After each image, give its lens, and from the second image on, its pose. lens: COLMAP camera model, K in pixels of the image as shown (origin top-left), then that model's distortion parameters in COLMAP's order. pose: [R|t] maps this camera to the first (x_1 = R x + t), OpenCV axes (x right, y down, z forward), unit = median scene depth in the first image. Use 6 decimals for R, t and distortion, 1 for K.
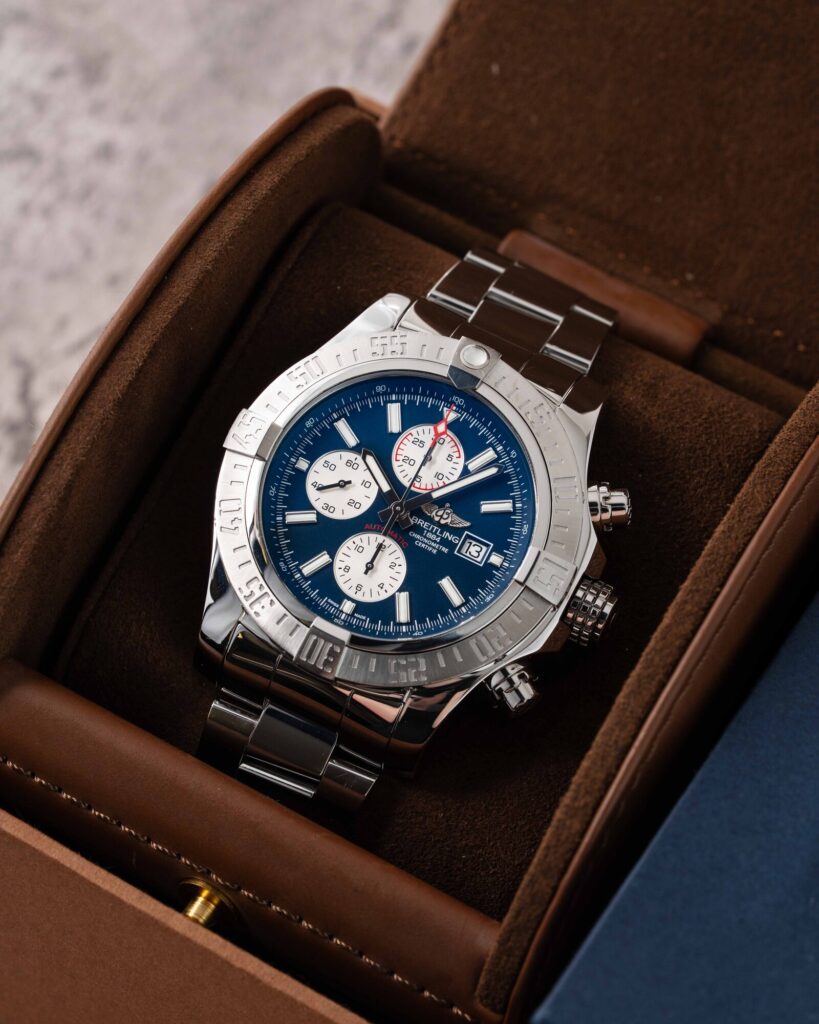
lens RADIAL K [[4777.4, 0, 372.7], [0, 4777.4, 471.8], [0, 0, 1]] dist [0.125286, 0.000000]
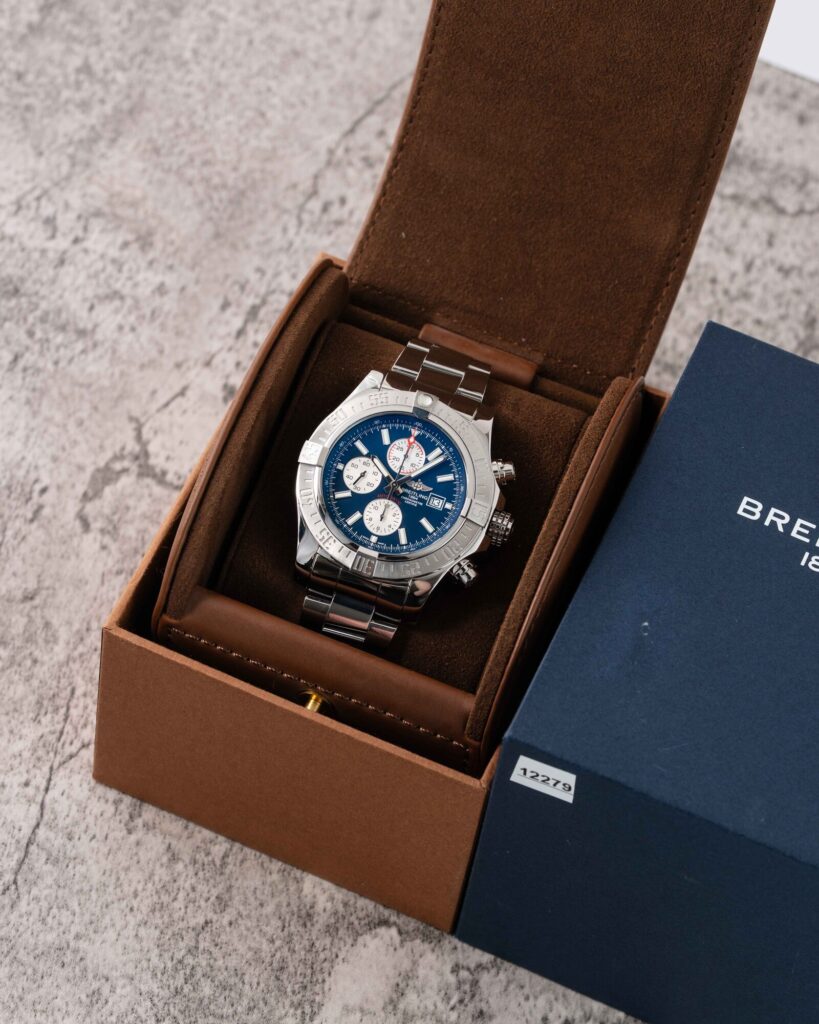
lens RADIAL K [[4777.4, 0, 411.9], [0, 4777.4, 511.0], [0, 0, 1]] dist [0.125286, 0.000000]
pose [[0.990711, -0.105854, 0.085362, -0.149693], [0.103411, 0.994106, 0.032560, -0.042651], [-0.088305, -0.023431, 0.995818, -0.880860]]
